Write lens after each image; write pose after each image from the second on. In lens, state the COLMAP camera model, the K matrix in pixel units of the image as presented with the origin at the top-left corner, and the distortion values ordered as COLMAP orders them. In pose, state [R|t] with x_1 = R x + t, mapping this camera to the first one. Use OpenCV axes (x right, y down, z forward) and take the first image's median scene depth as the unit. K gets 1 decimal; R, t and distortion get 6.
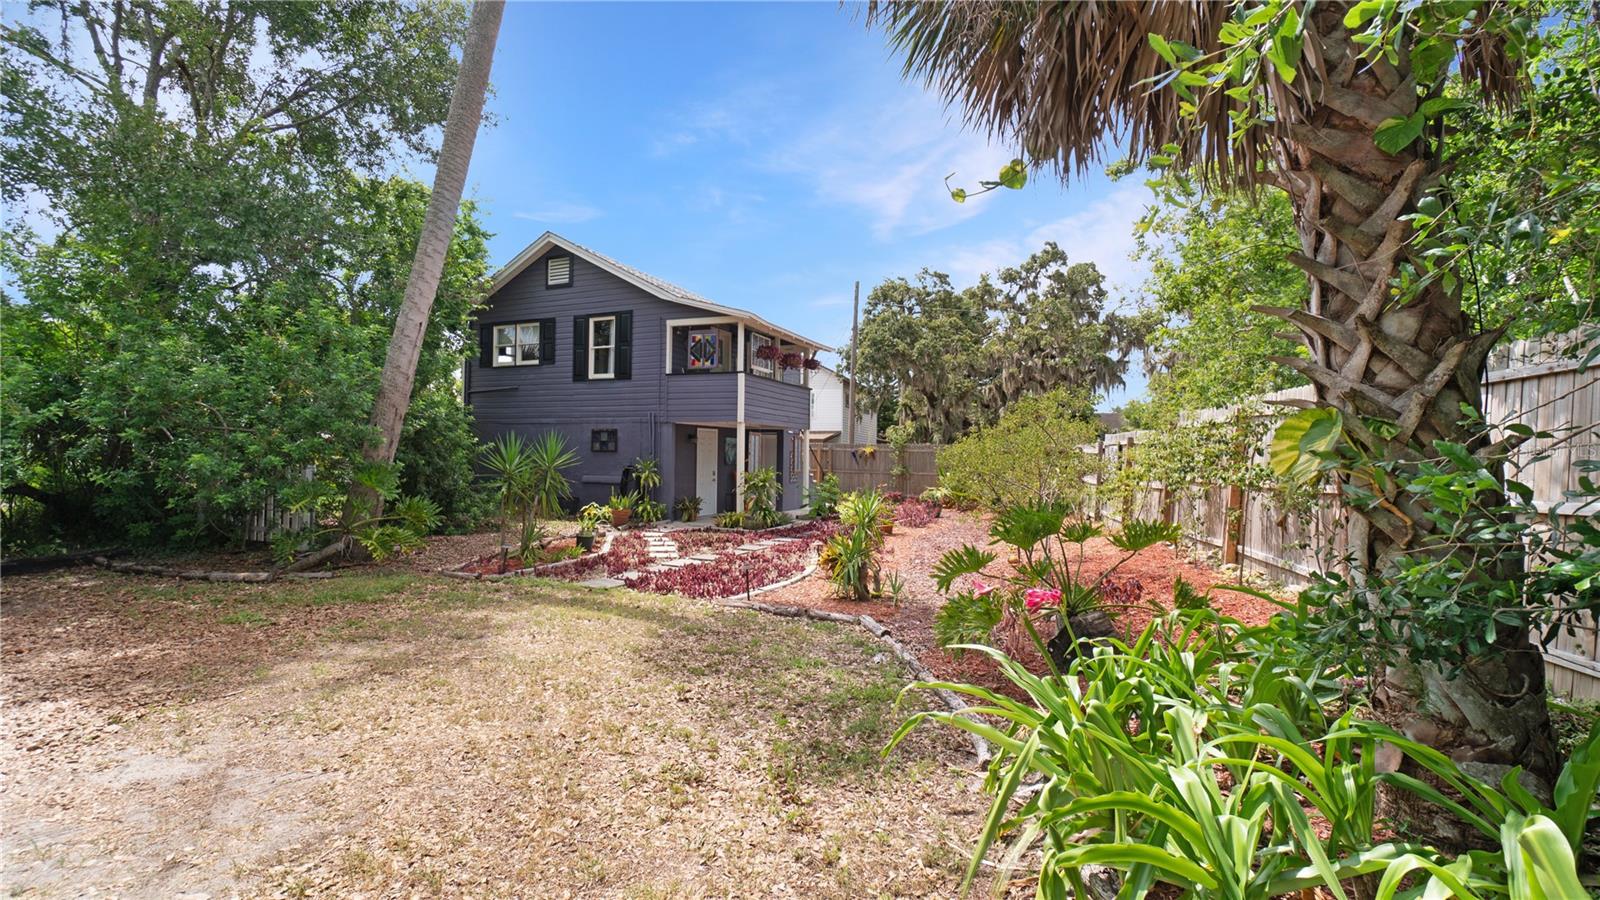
lens RADIAL K [[708.7, 0, 797.0], [0, 708.7, 453.3], [0, 0, 1]] dist [-0.002252, -0.000067]
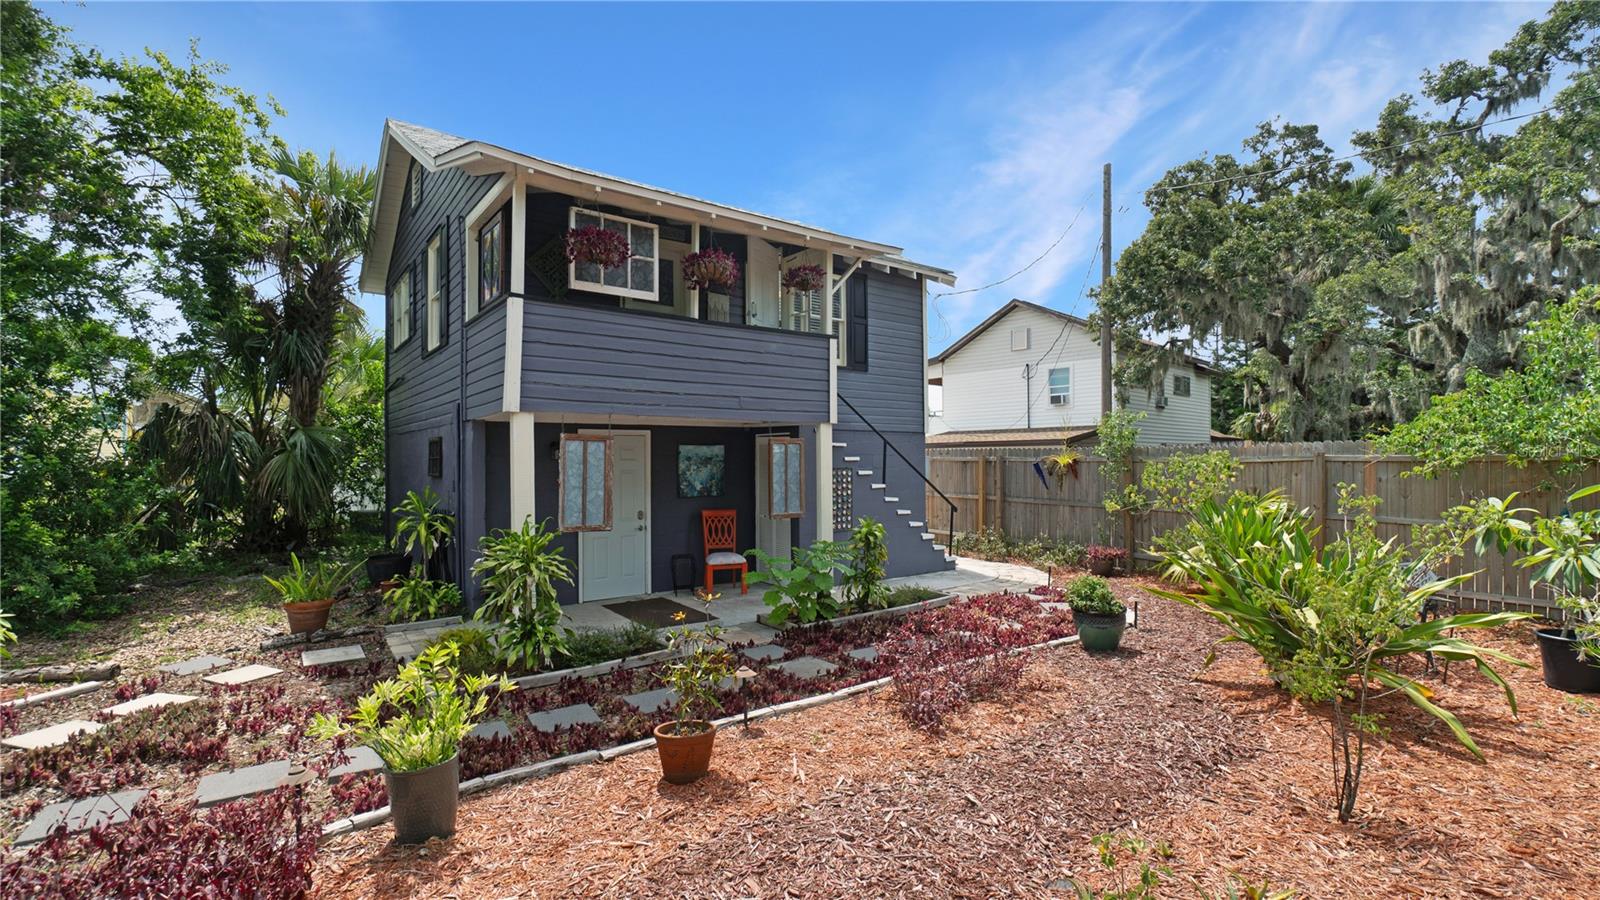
lens RADIAL K [[708.7, 0, 806.6], [0, 708.7, 453.7], [0, 0, 1]] dist [-0.002252, -0.000067]
pose [[0.866904, -0.022651, -0.497961, 0.151790], [0.018098, 0.999739, -0.013968, -0.004942], [0.498147, 0.003096, 0.867087, 0.375429]]
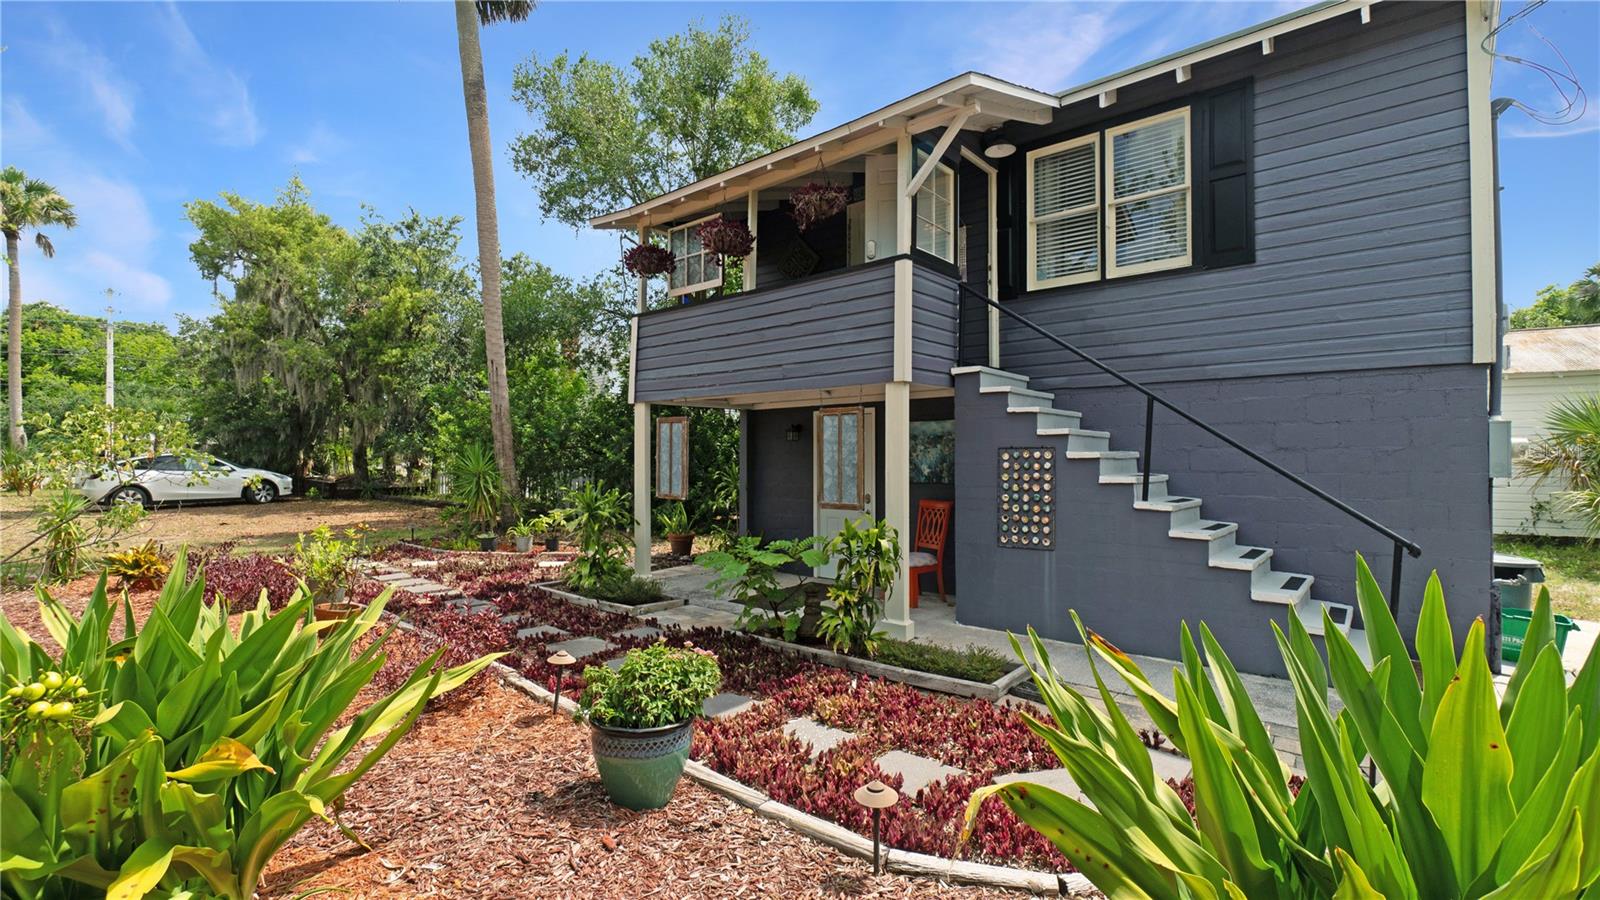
lens RADIAL K [[708.7, 0, 806.5], [0, 708.7, 455.4], [0, 0, 1]] dist [-0.002252, -0.000067]
pose [[-0.296370, -0.013985, -0.954971, 0.218439], [-0.000571, 0.999895, -0.014465, 0.003085], [0.955073, -0.003742, -0.296347, 0.679534]]
